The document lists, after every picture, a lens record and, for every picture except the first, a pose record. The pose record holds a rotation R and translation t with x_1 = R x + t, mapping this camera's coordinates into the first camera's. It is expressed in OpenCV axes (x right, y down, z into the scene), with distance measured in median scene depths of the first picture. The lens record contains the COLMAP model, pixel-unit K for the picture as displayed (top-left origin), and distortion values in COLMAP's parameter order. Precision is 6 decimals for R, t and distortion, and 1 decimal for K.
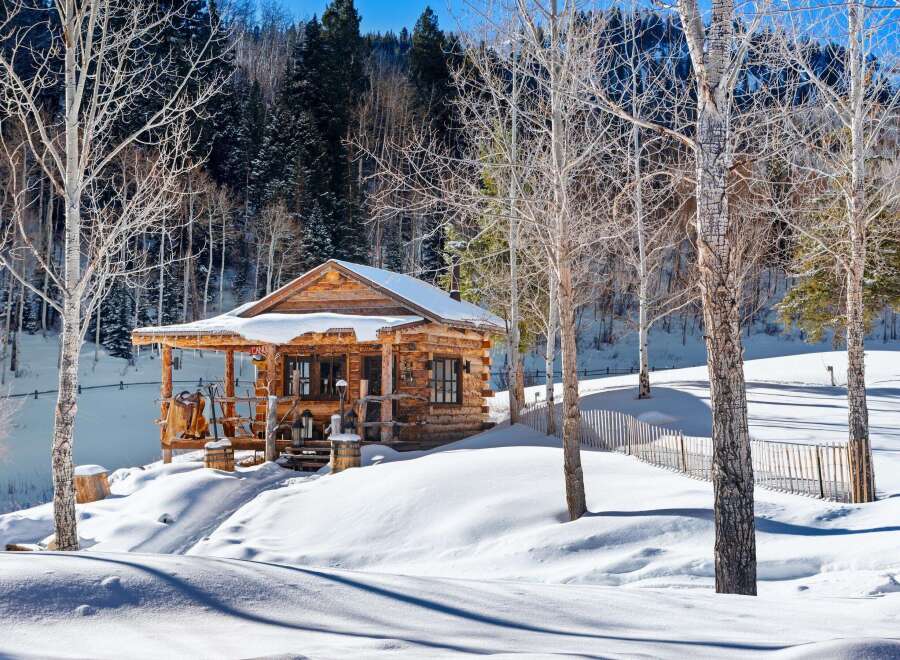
lens RADIAL K [[1405.3, 0, 450.0], [0, 1405.3, 329.5], [0, 0, 1]] dist [-0.050945, 0.000000]
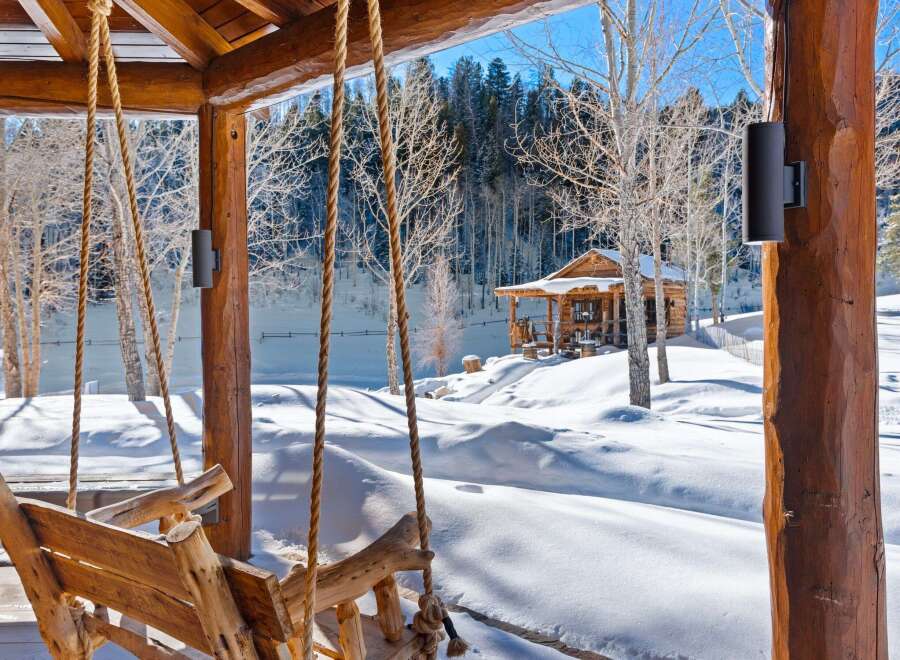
lens RADIAL K [[761.7, 0, 450.2], [0, 761.7, 331.1], [0, 0, 1]] dist [-0.000298, -0.000225]
pose [[0.919001, -0.007307, -0.394187, 0.157131], [0.031594, 0.997978, 0.055159, -0.001838], [0.392987, -0.063145, 0.917374, -0.038290]]
